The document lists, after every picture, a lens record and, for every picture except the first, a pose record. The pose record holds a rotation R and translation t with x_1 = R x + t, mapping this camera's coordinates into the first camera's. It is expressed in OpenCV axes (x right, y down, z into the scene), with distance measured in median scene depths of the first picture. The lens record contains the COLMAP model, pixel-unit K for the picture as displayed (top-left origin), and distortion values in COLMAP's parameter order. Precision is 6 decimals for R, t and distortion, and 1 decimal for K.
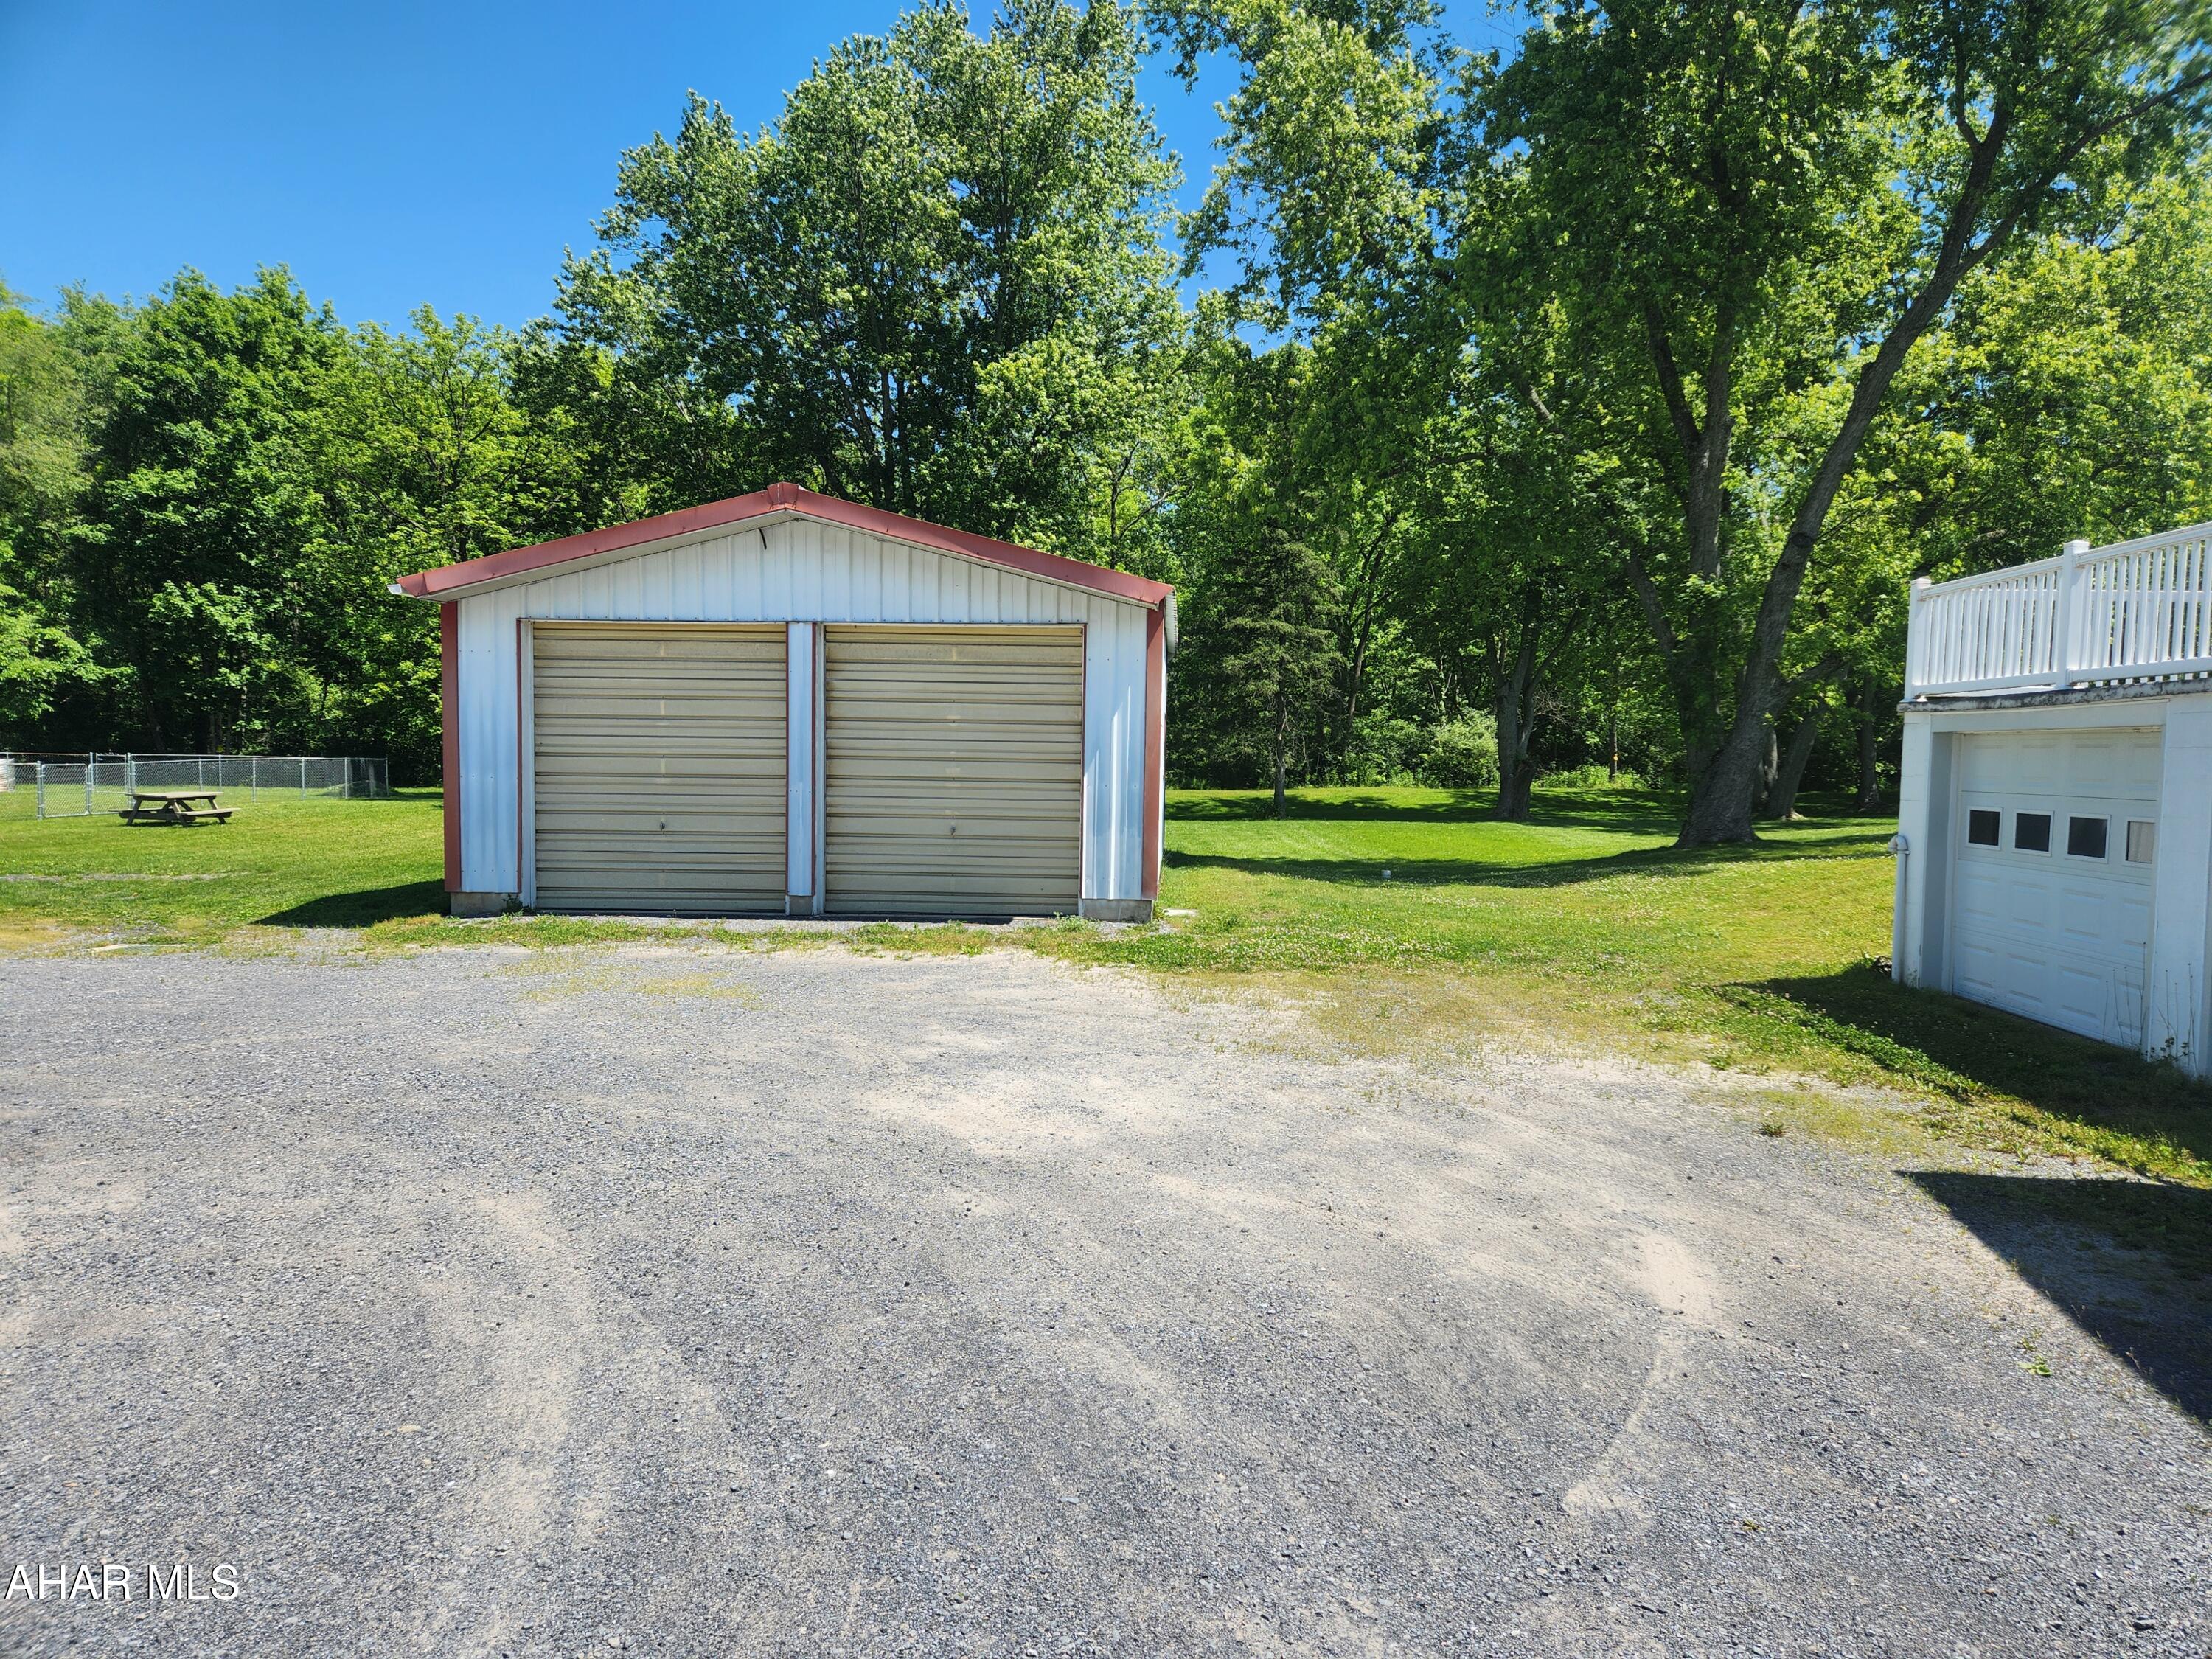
lens RADIAL K [[1488.5, 0, 1106.0], [0, 1488.5, 829.5], [0, 0, 1]] dist [0.115630, -0.137864]
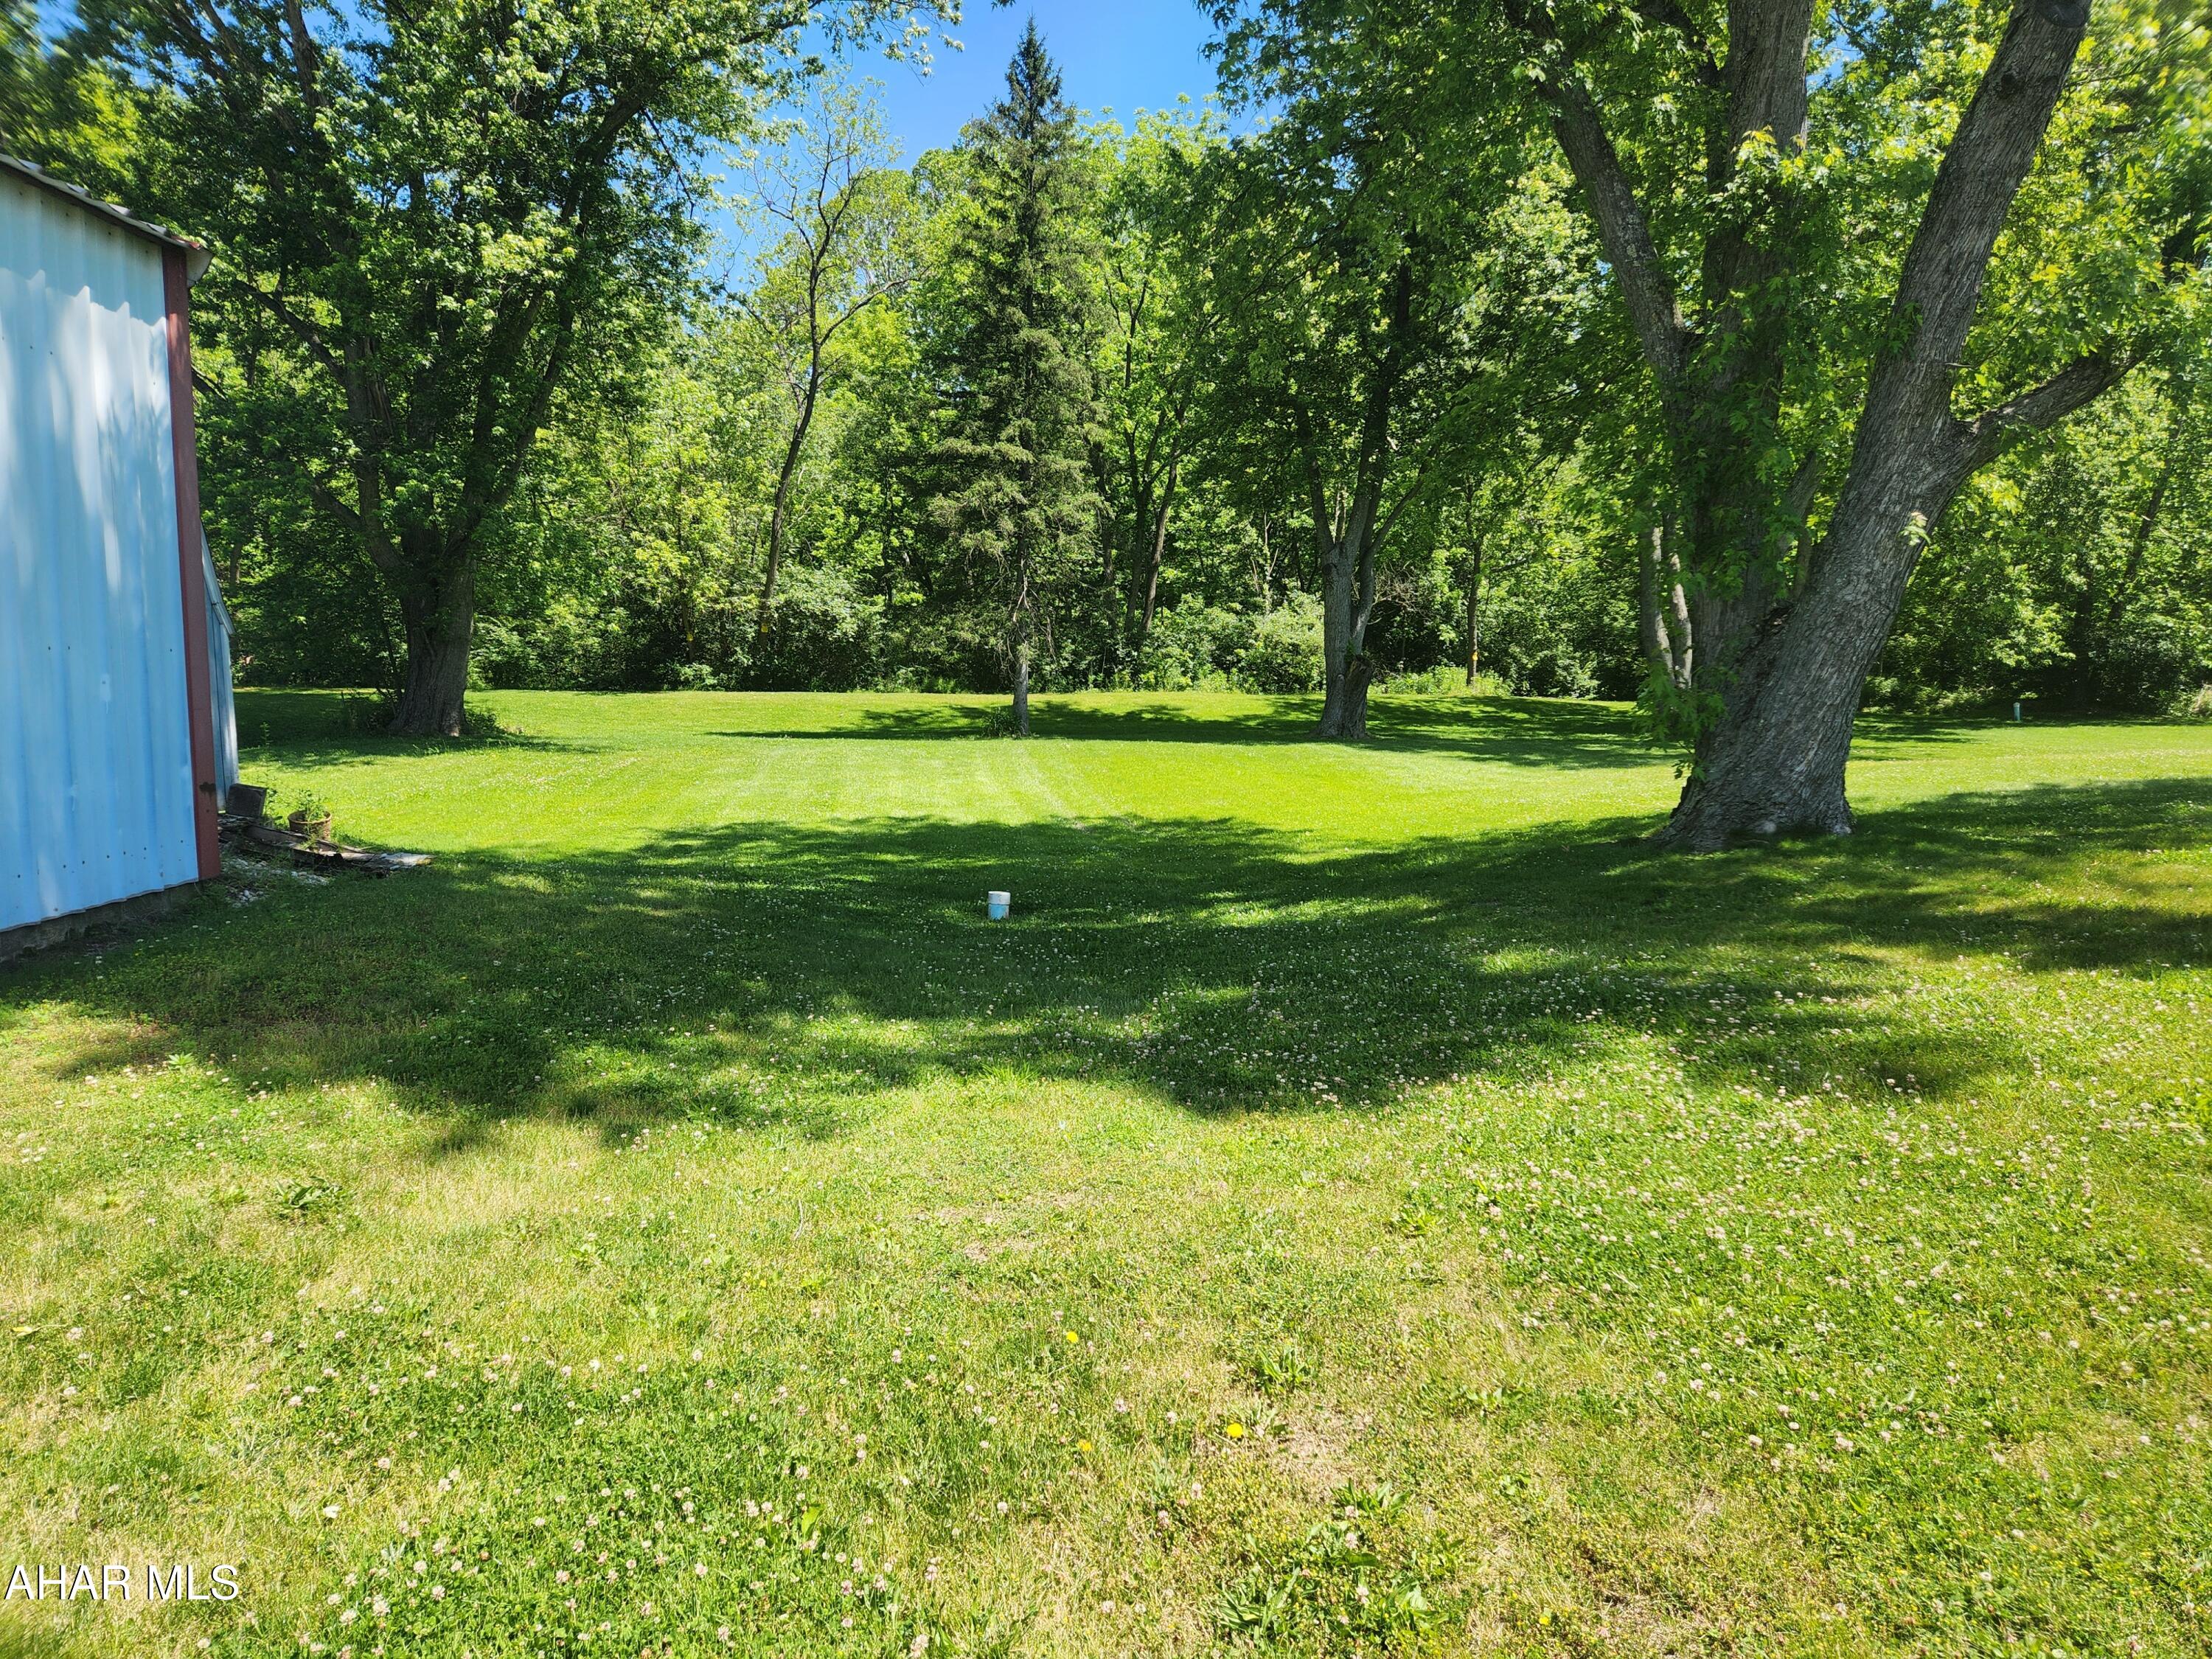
lens RADIAL K [[1488.5, 0, 1106.0], [0, 1488.5, 829.5], [0, 0, 1]] dist [0.115630, -0.137864]
pose [[0.995513, -0.002607, 0.094588, 0.074236], [-0.003526, 0.997905, 0.064607, -0.007430], [-0.094558, -0.064650, 0.993418, 0.243674]]
